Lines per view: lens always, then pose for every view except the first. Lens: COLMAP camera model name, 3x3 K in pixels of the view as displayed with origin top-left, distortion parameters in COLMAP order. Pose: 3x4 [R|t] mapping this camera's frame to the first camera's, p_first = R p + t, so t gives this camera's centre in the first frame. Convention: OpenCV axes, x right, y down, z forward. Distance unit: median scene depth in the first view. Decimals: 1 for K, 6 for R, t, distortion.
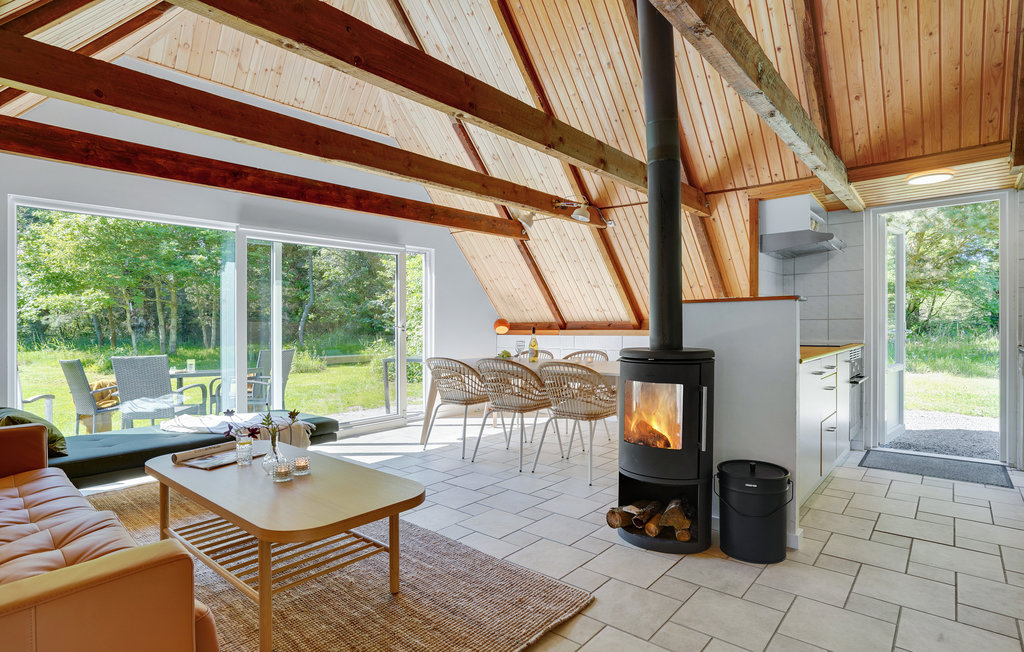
lens RADIAL K [[526.4, 0, 512.0], [0, 526.4, 326.0], [0, 0, 1]] dist [-0.002257, -0.000832]
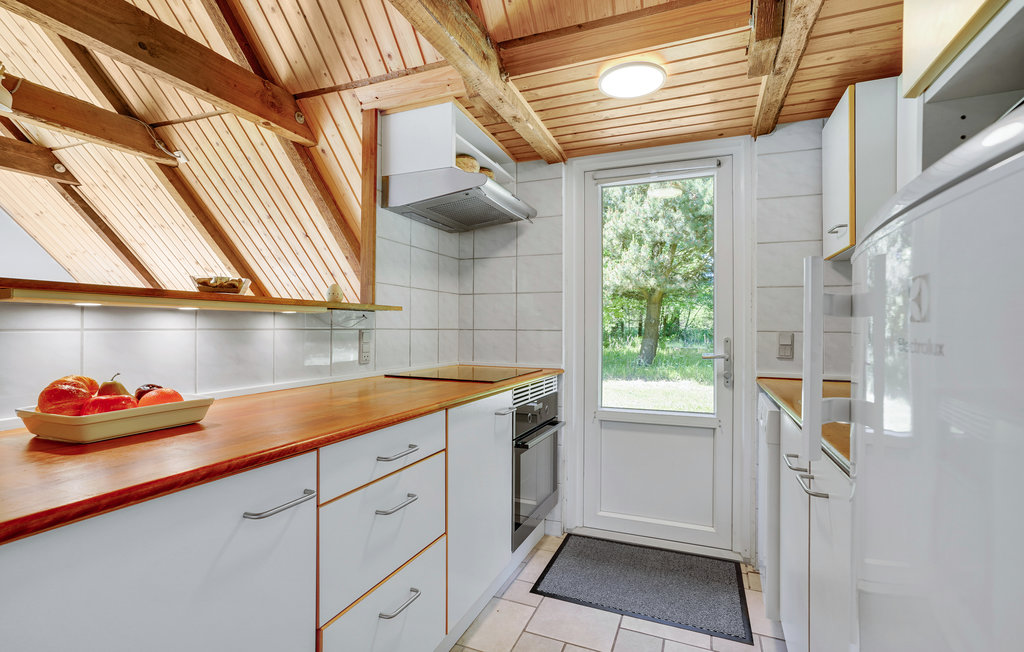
lens RADIAL K [[481.1, 0, 512.0], [0, 481.1, 326.0], [0, 0, 1]] dist [-0.023690, 0.000036]
pose [[0.950768, 0.011775, 0.309680, 0.416128], [-0.008610, 0.999896, -0.011584, -0.011000], [-0.309784, 0.008348, 0.950770, 0.449115]]
